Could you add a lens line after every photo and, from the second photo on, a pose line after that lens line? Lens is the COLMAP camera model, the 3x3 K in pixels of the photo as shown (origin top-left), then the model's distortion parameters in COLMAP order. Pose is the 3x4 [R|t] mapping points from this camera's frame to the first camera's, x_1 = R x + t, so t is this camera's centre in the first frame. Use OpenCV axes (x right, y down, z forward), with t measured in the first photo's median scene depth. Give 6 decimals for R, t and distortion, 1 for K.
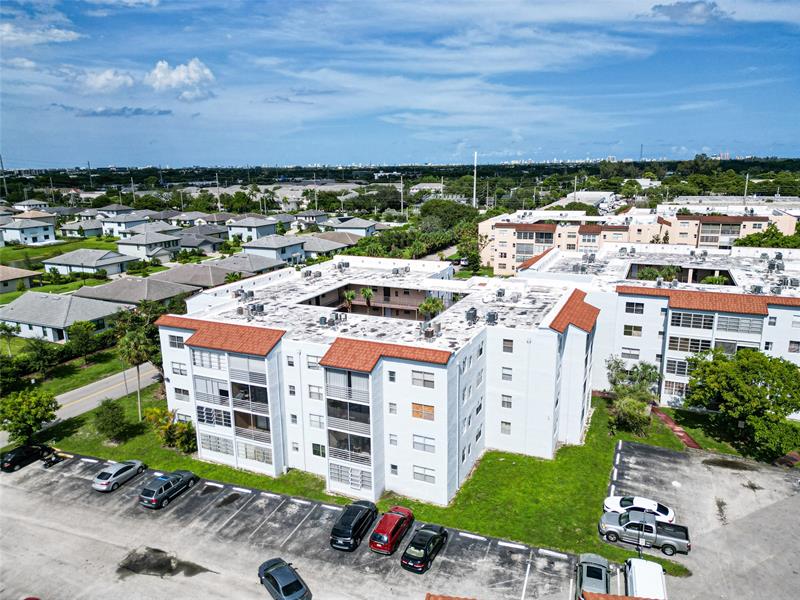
lens RADIAL K [[565.8, 0, 405.6], [0, 565.8, 301.0], [0, 0, 1]] dist [0.067638, -0.063923]
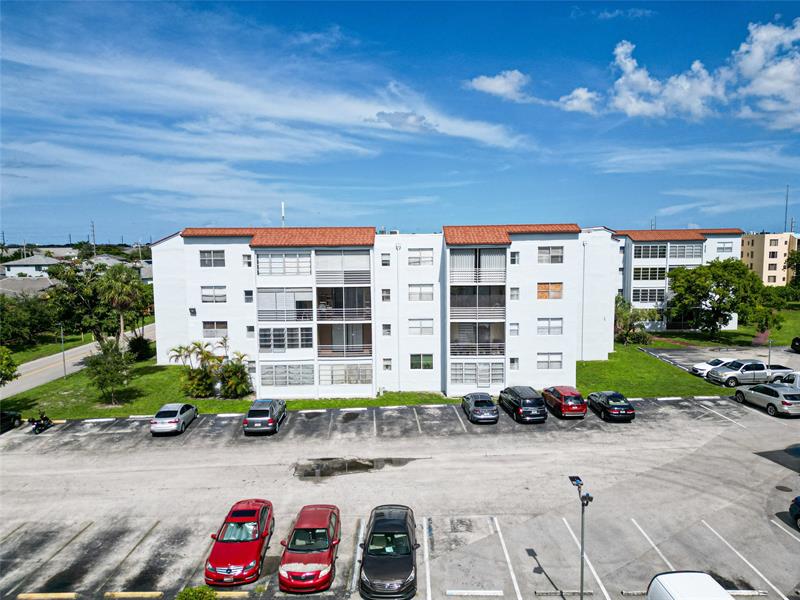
lens RADIAL K [[558.4, 0, 409.2], [0, 558.4, 299.3], [0, 0, 1]] dist [0.057870, -0.052539]
pose [[0.909263, -0.037493, 0.414529, -0.533365], [0.095290, 0.988234, -0.119636, 0.275014], [-0.405167, 0.148281, 0.902138, 0.217493]]
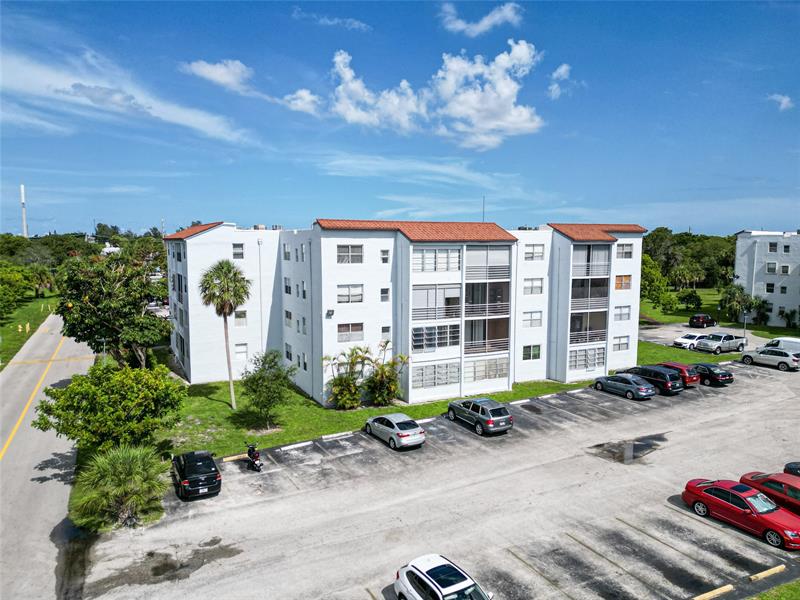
lens RADIAL K [[565.8, 0, 405.6], [0, 565.8, 301.0], [0, 0, 1]] dist [0.067638, -0.063923]
pose [[0.630213, -0.066399, 0.773578, -1.008945], [0.169487, 0.984073, -0.053610, 0.199696], [-0.757698, 0.164897, 0.631430, 0.570697]]
